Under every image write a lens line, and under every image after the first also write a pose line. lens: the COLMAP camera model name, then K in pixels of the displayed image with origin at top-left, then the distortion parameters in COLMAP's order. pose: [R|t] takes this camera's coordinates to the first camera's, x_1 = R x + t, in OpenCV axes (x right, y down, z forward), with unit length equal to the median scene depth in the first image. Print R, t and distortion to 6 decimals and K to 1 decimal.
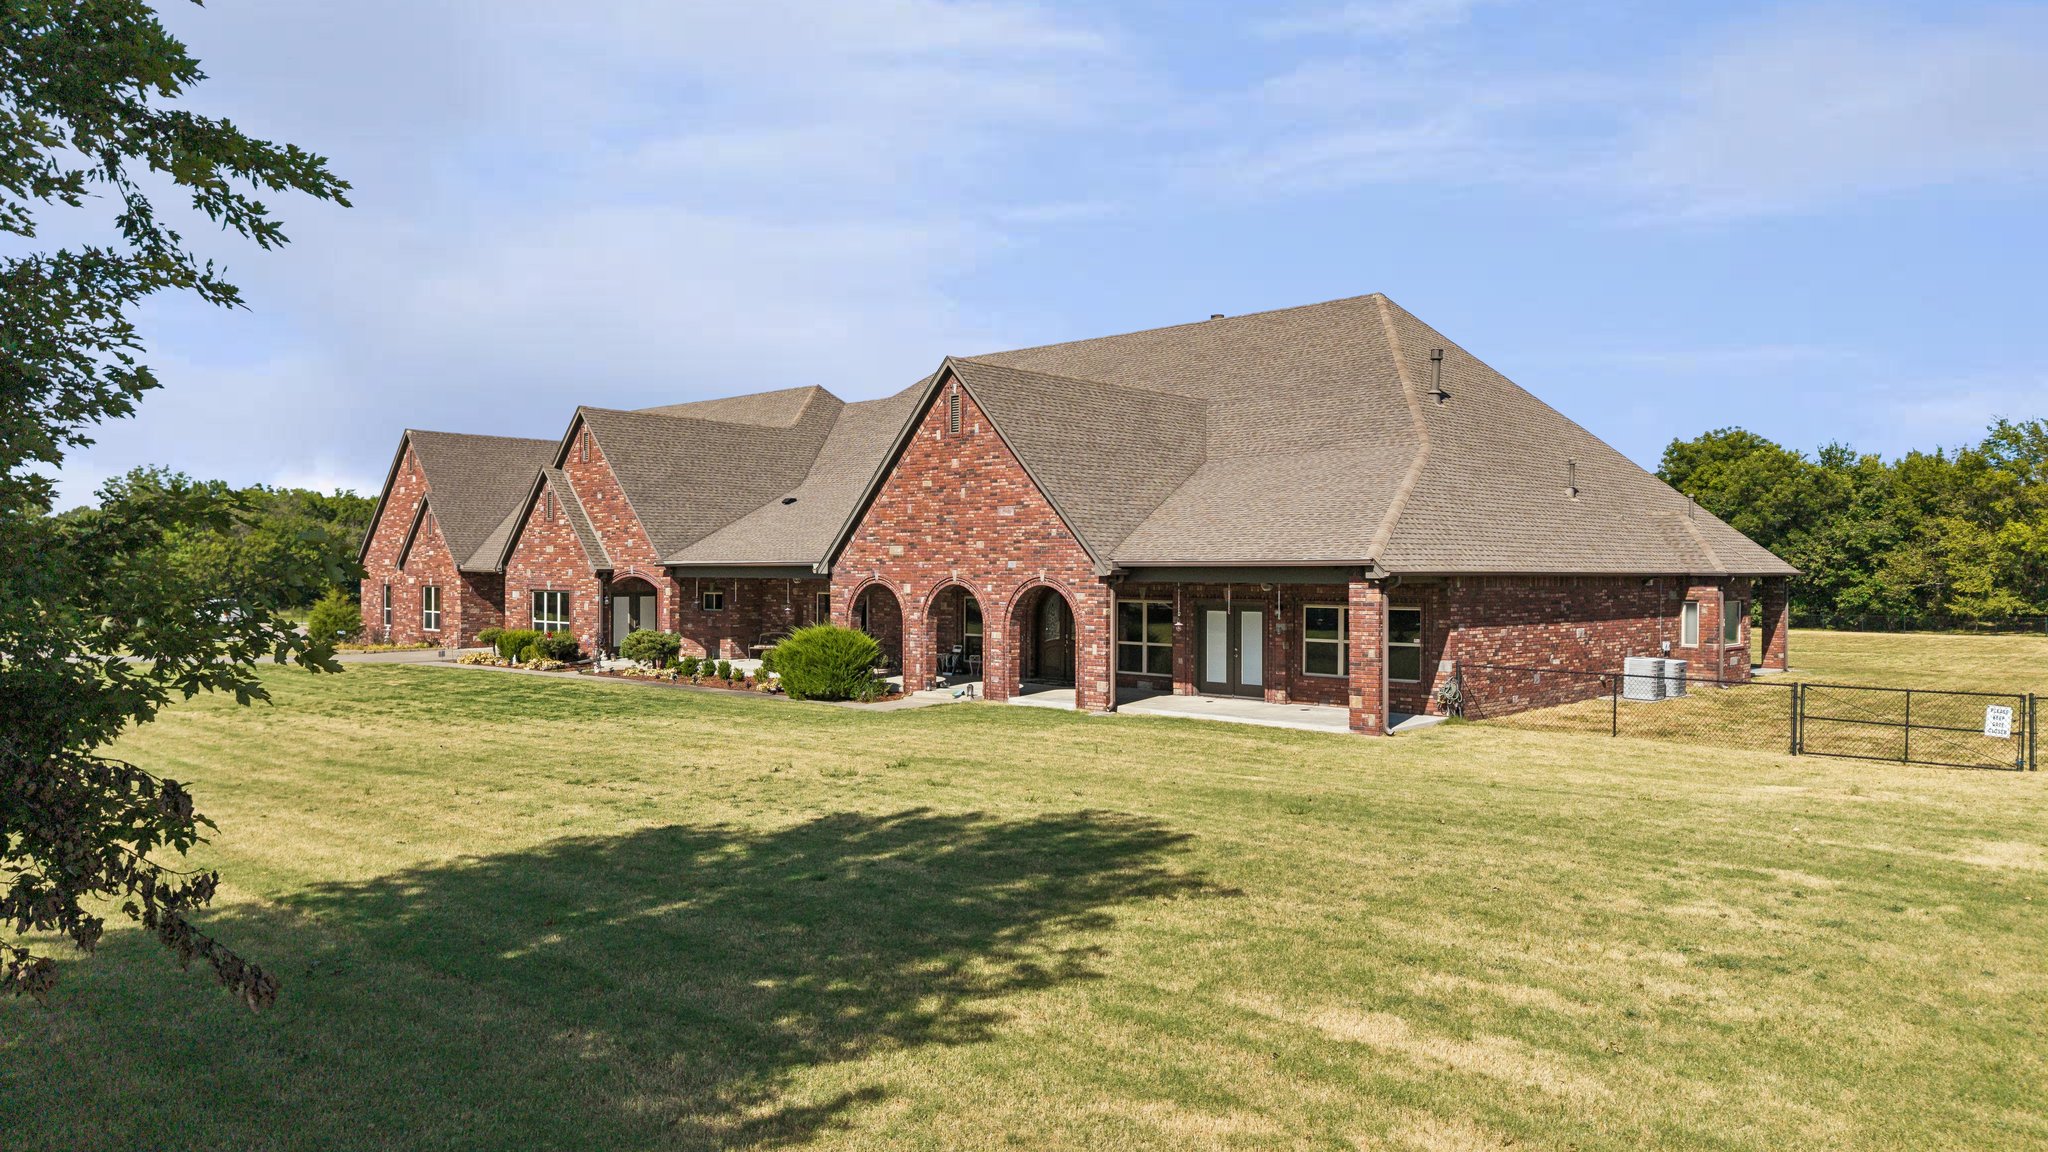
lens RADIAL K [[1386.8, 0, 1024.0], [0, 1386.8, 576.0], [0, 0, 1]] dist [0.036467, -0.005069]
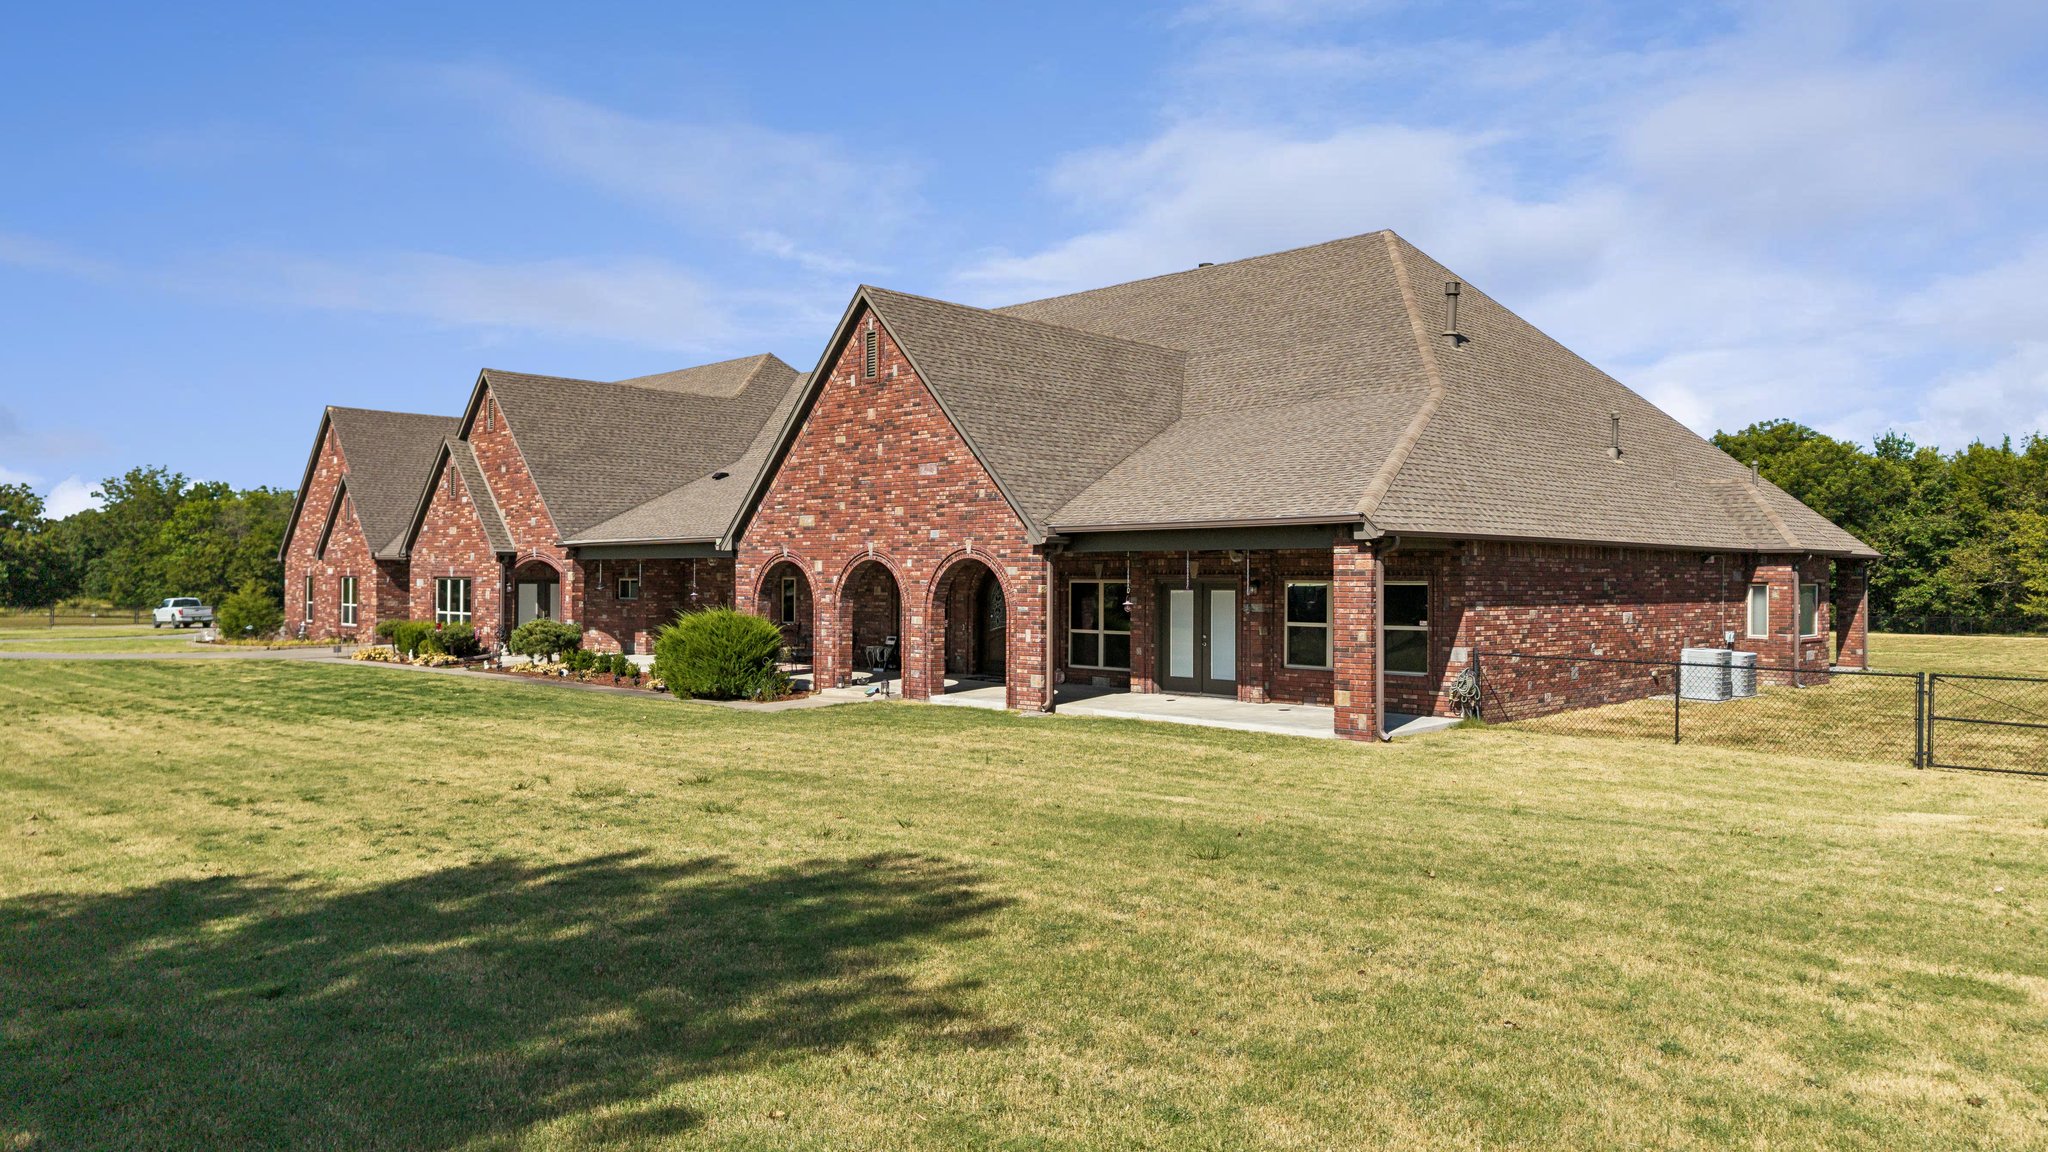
lens RADIAL K [[1397.5, 0, 1027.6], [0, 1397.5, 571.6], [0, 0, 1]] dist [0.033050, -0.006506]
pose [[0.999872, 0.000986, -0.015962, 0.055988], [-0.001124, 0.999962, -0.008660, 0.019762], [0.015953, 0.008677, 0.999835, 0.158092]]
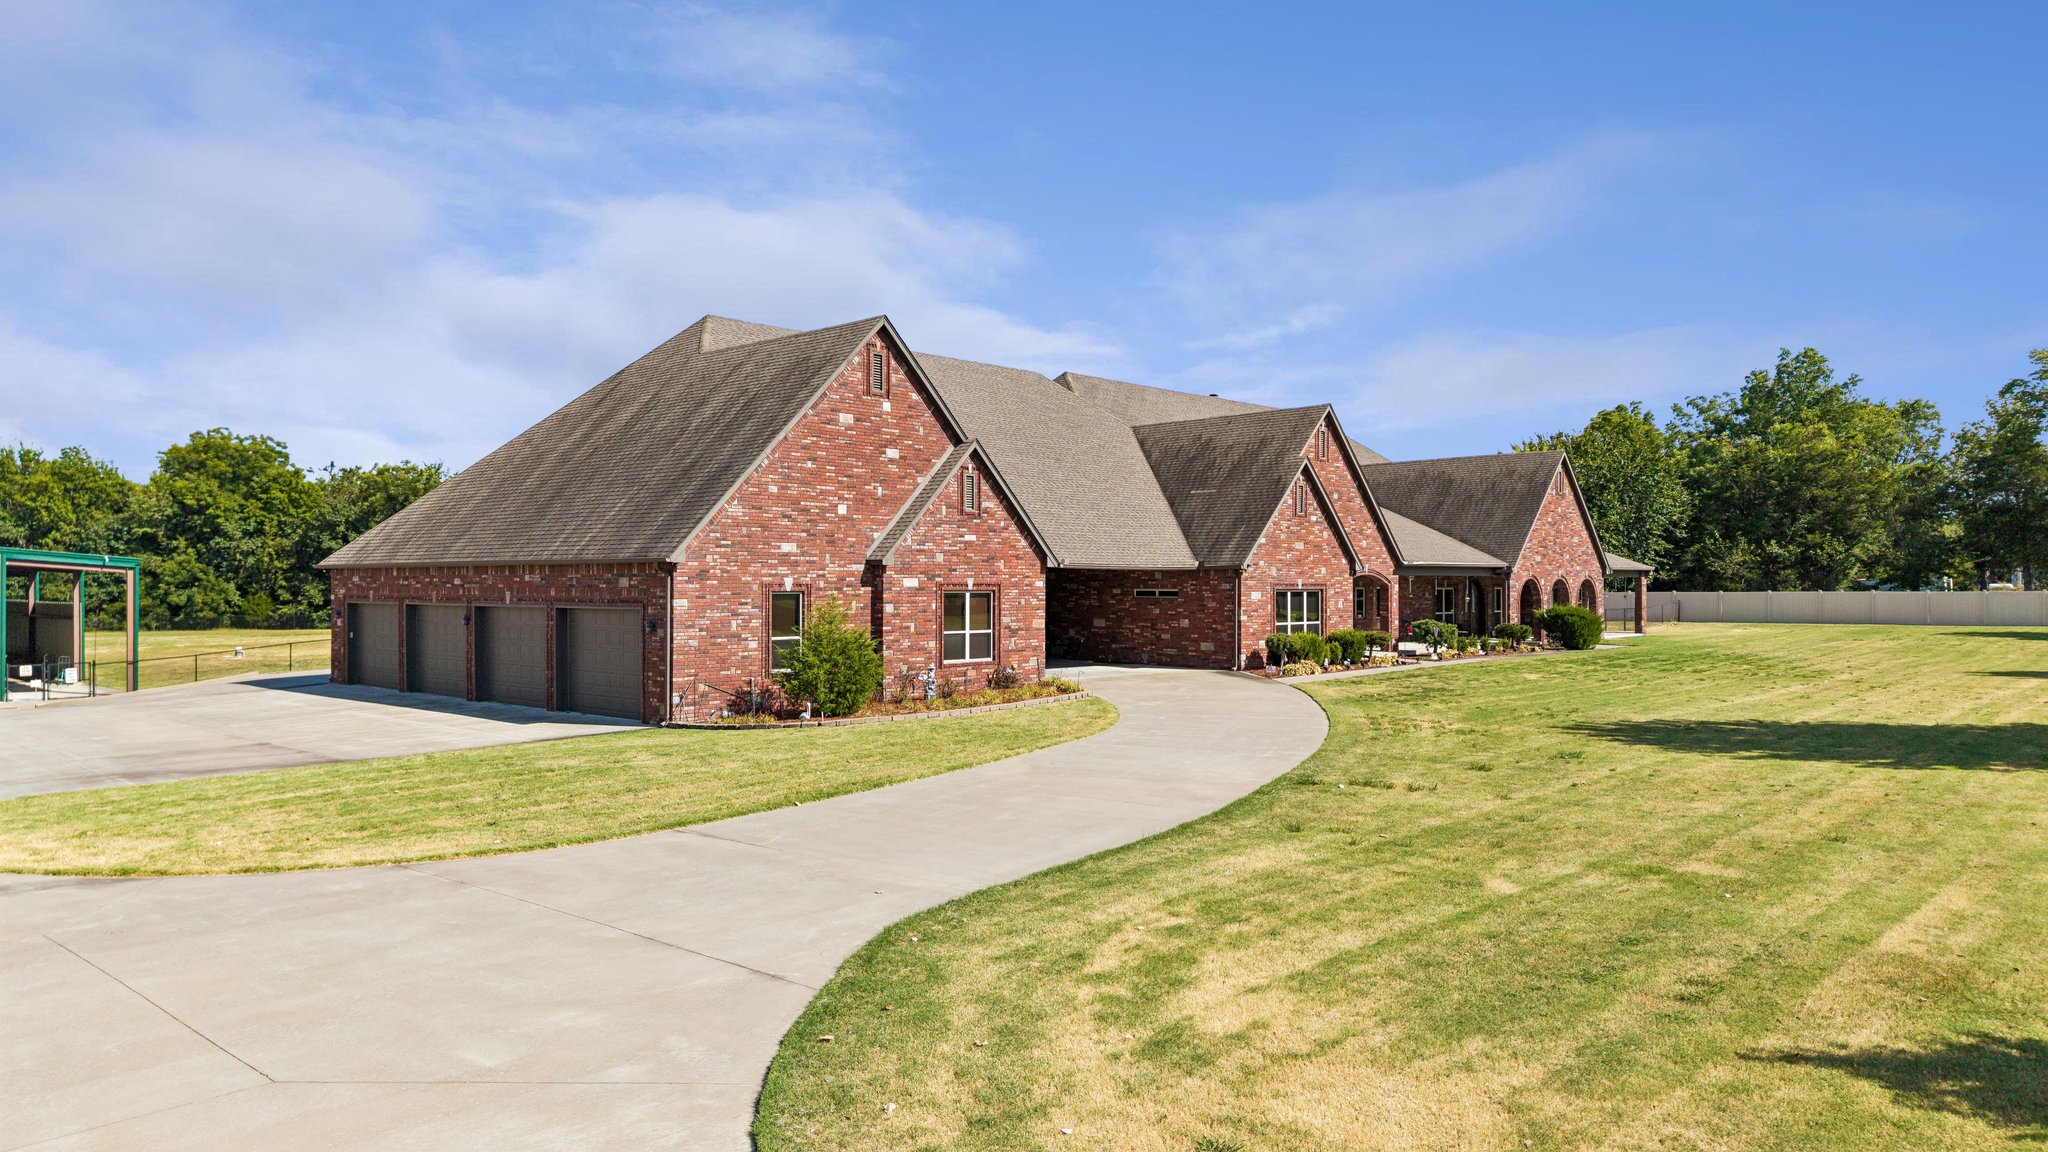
lens RADIAL K [[1397.5, 0, 1027.6], [0, 1397.5, 571.6], [0, 0, 1]] dist [0.033050, -0.006506]
pose [[-0.015592, 0.005830, 0.999861, -1.773664], [0.002070, 0.999981, -0.005798, 0.004682], [-0.999876, 0.001979, -0.015604, 1.652918]]
